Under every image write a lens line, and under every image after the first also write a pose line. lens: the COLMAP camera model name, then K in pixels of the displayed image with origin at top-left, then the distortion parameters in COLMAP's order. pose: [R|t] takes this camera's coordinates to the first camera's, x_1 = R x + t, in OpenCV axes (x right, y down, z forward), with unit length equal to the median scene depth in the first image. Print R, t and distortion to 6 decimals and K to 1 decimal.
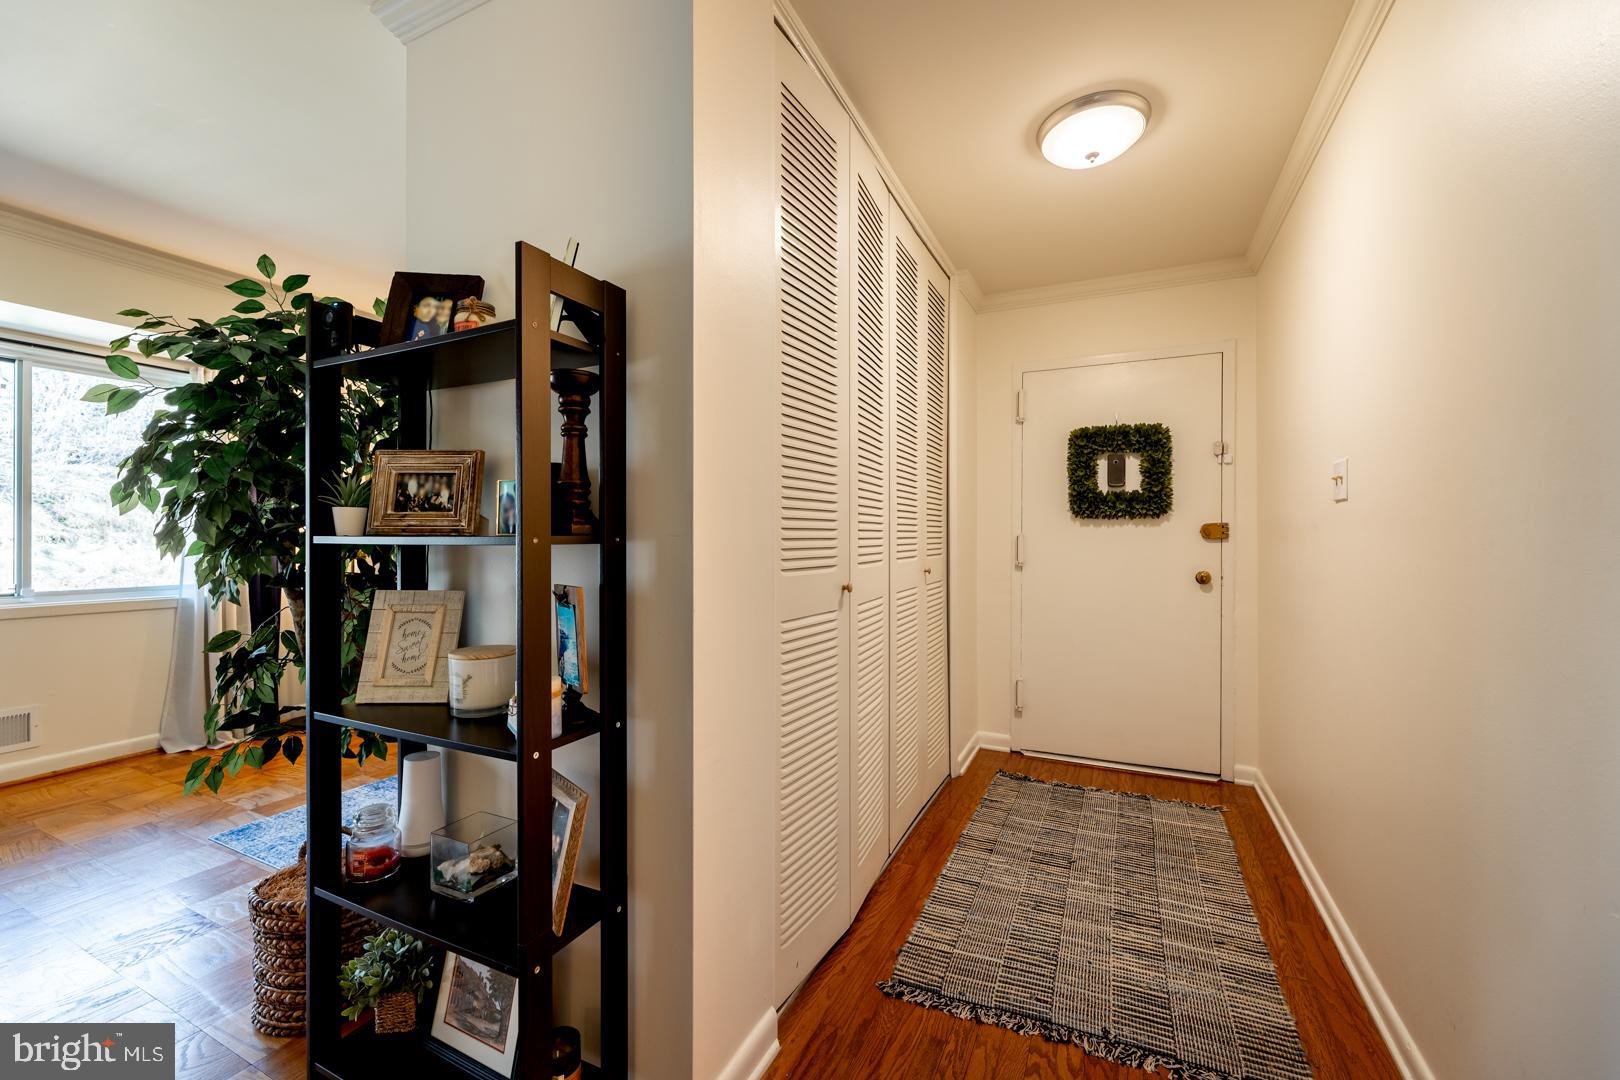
lens RADIAL K [[652.2, 0, 813.2], [0, 652.2, 538.6], [0, 0, 1]] dist [-0.001199, -0.000200]
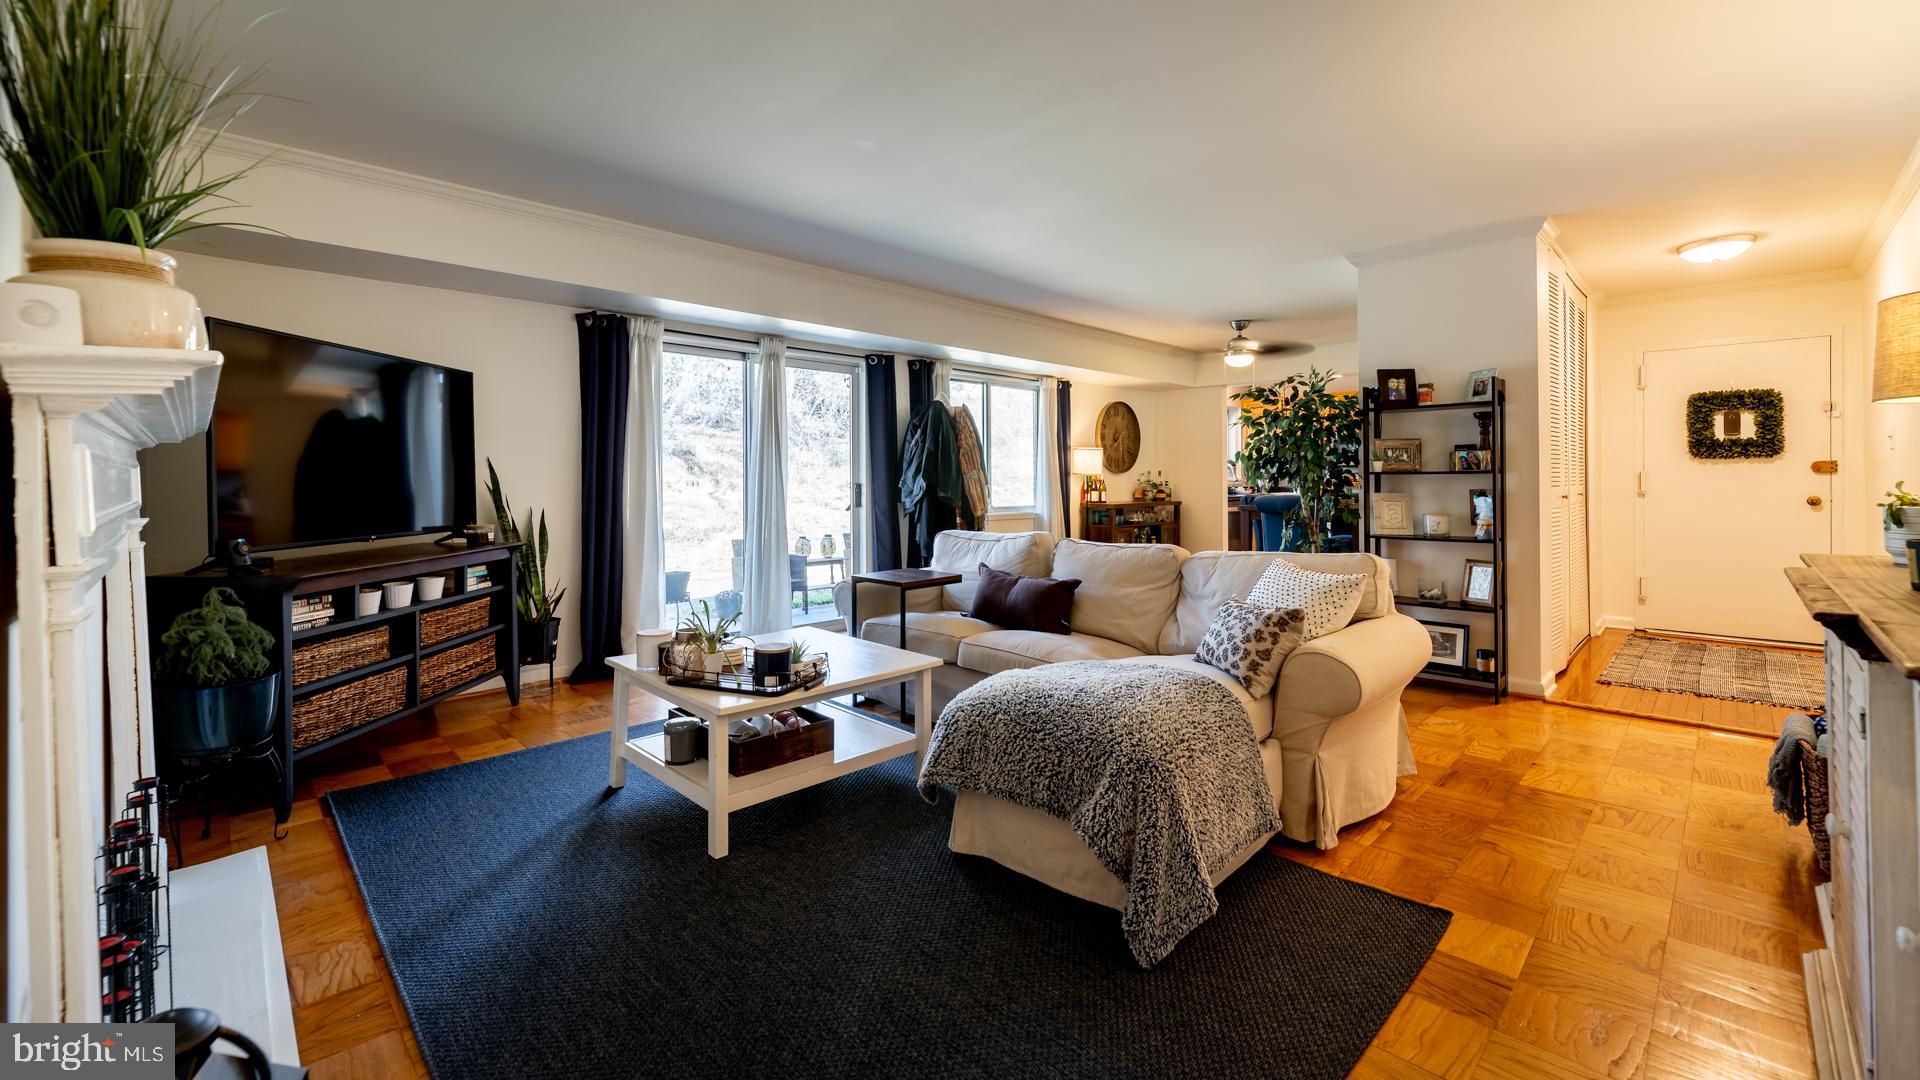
lens RADIAL K [[774.4, 0, 961.4], [0, 774.4, 484.7], [0, 0, 1]] dist [-0.001473, -0.000074]
pose [[0.942175, -0.005050, -0.335084, -0.527209], [0.005382, 0.999986, 0.000062, 0.016202], [0.335079, -0.001861, 0.942188, -1.094694]]
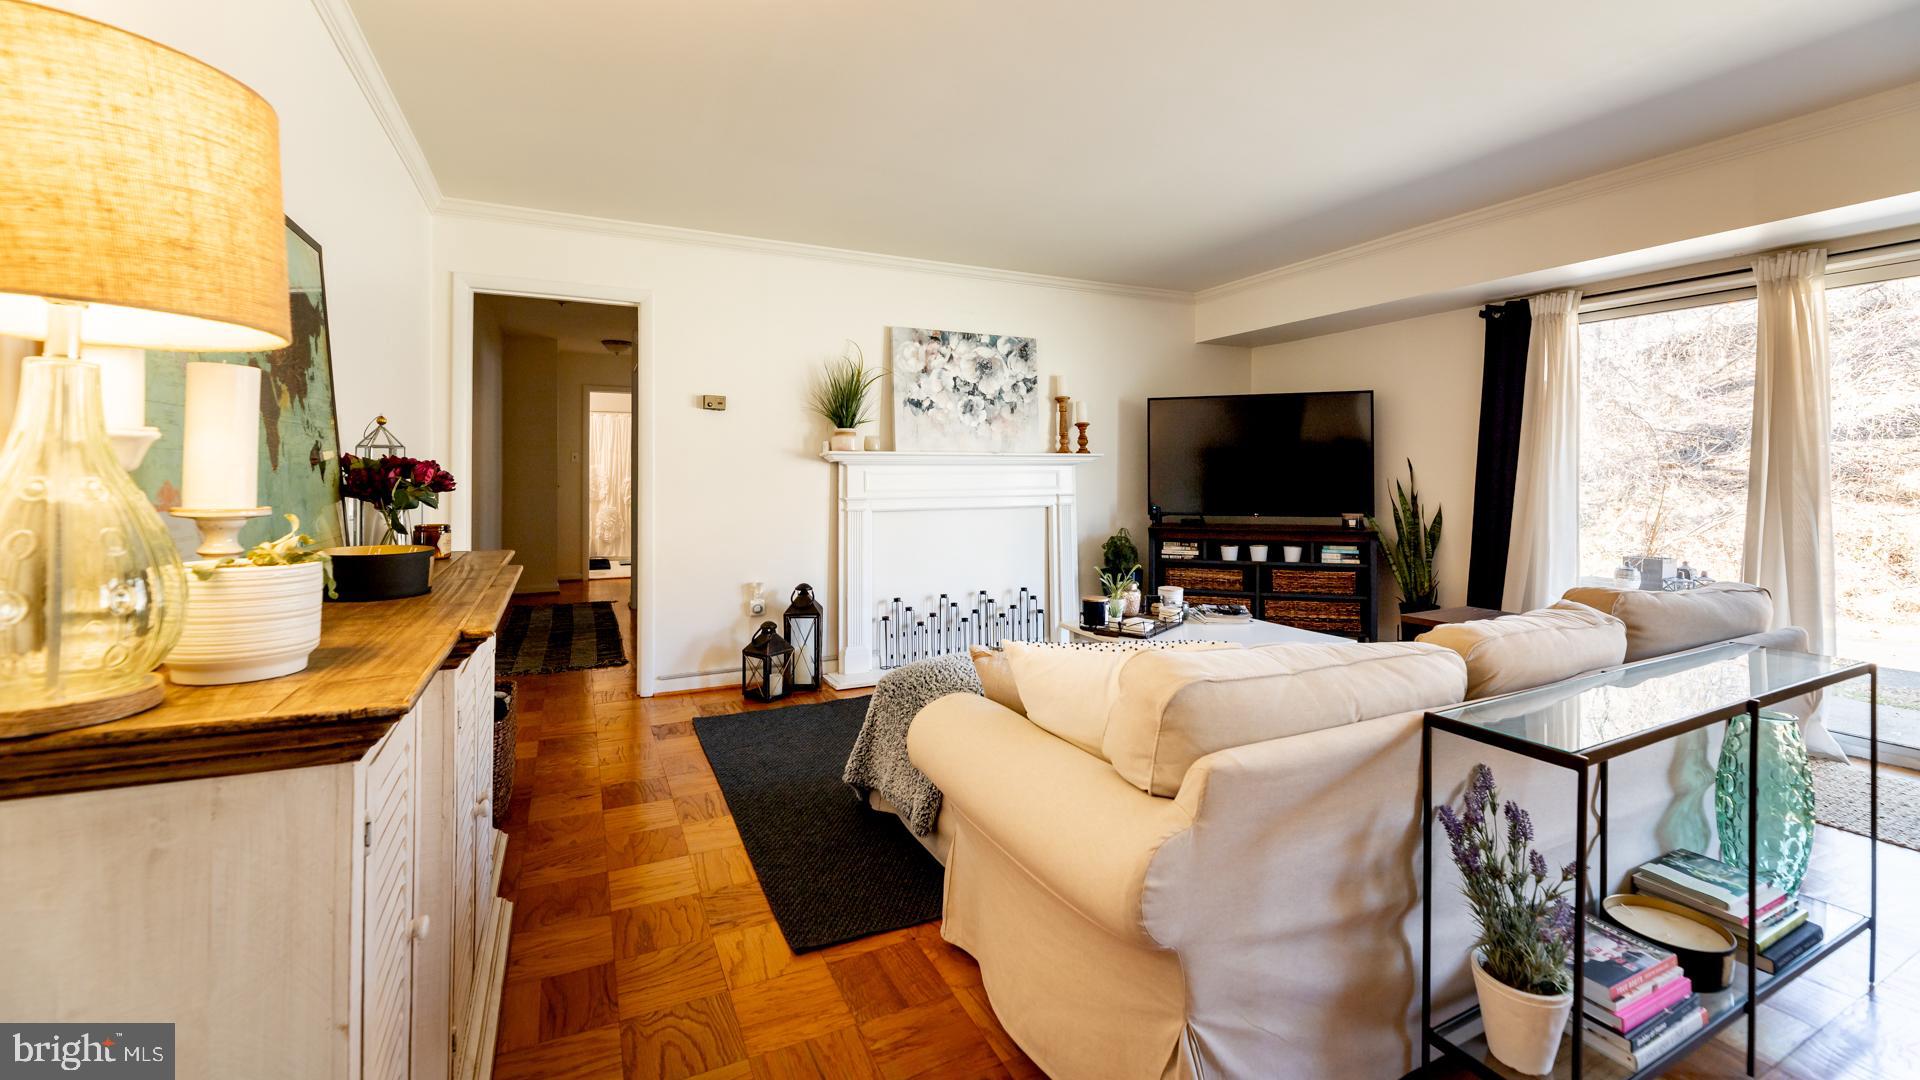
lens RADIAL K [[774.4, 0, 954.8], [0, 774.4, 476.7], [0, 0, 1]] dist [-0.001473, -0.000074]
pose [[-0.611702, -0.002373, -0.791084, 0.794756], [-0.008010, 0.999963, 0.003194, -0.010178], [0.791047, 0.008291, -0.611699, 1.707600]]
